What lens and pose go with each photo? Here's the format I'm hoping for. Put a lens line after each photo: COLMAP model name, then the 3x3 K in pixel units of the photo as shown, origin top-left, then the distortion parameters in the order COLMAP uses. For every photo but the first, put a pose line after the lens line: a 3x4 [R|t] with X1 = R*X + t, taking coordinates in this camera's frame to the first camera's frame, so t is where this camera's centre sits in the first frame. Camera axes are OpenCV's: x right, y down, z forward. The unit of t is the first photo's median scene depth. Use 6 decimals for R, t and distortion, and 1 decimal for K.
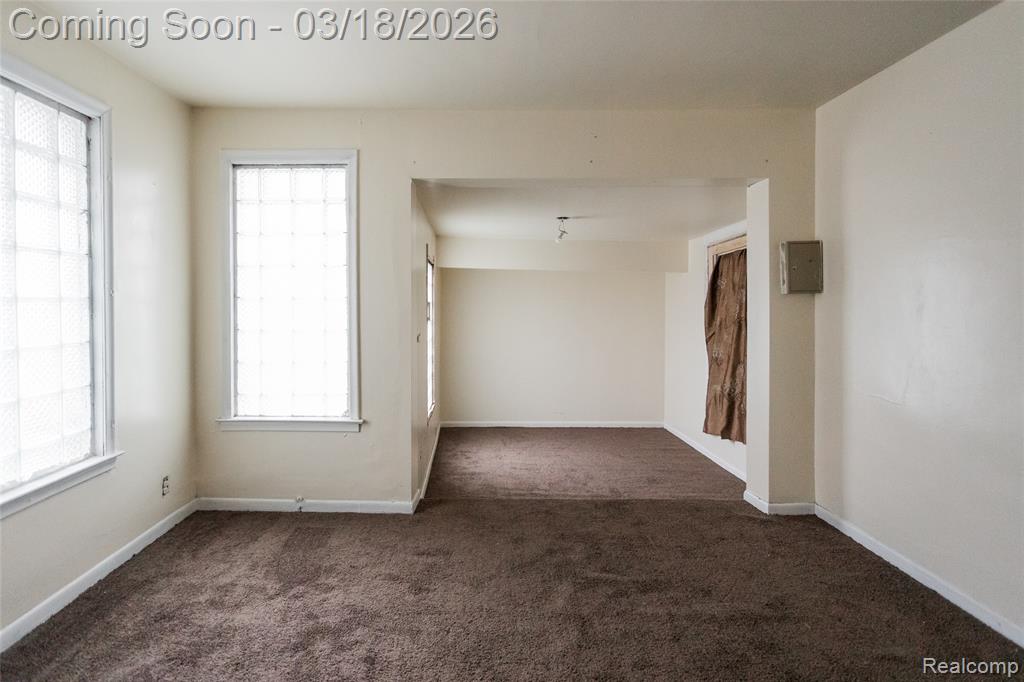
lens RADIAL K [[505.9, 0, 507.7], [0, 505.9, 306.1], [0, 0, 1]] dist [0.001332, 0.000820]
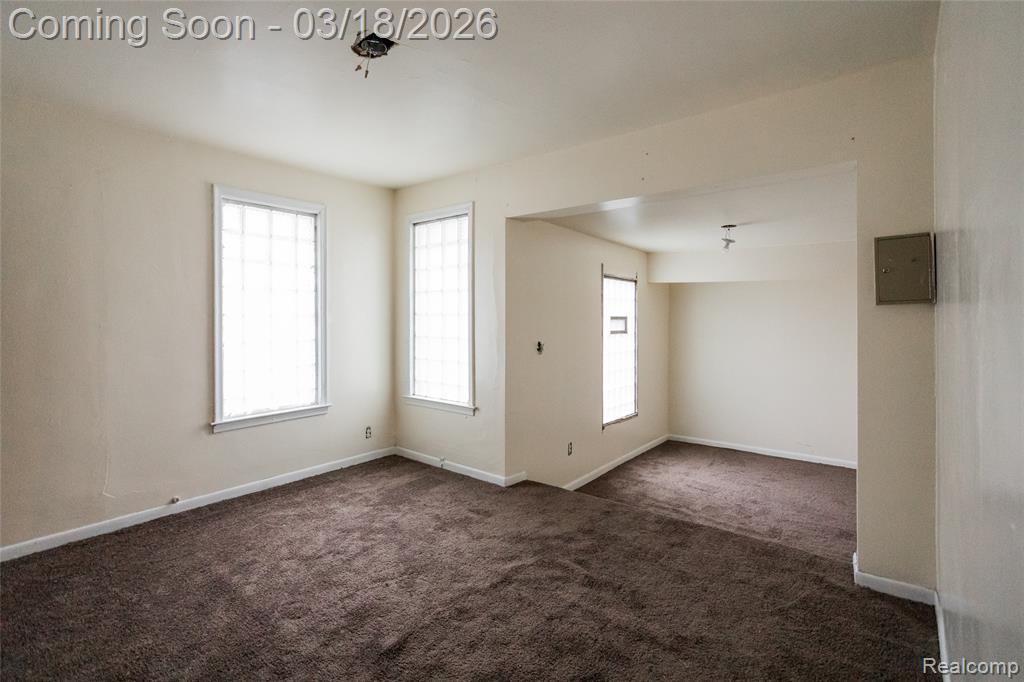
lens RADIAL K [[496.0, 0, 505.5], [0, 496.0, 316.4], [0, 0, 1]] dist [-0.000073, 0.000843]
pose [[0.778229, -0.001811, -0.627978, 0.641087], [-0.002486, 0.999979, -0.005964, -0.002156], [0.627975, 0.006203, 0.778208, 0.053168]]
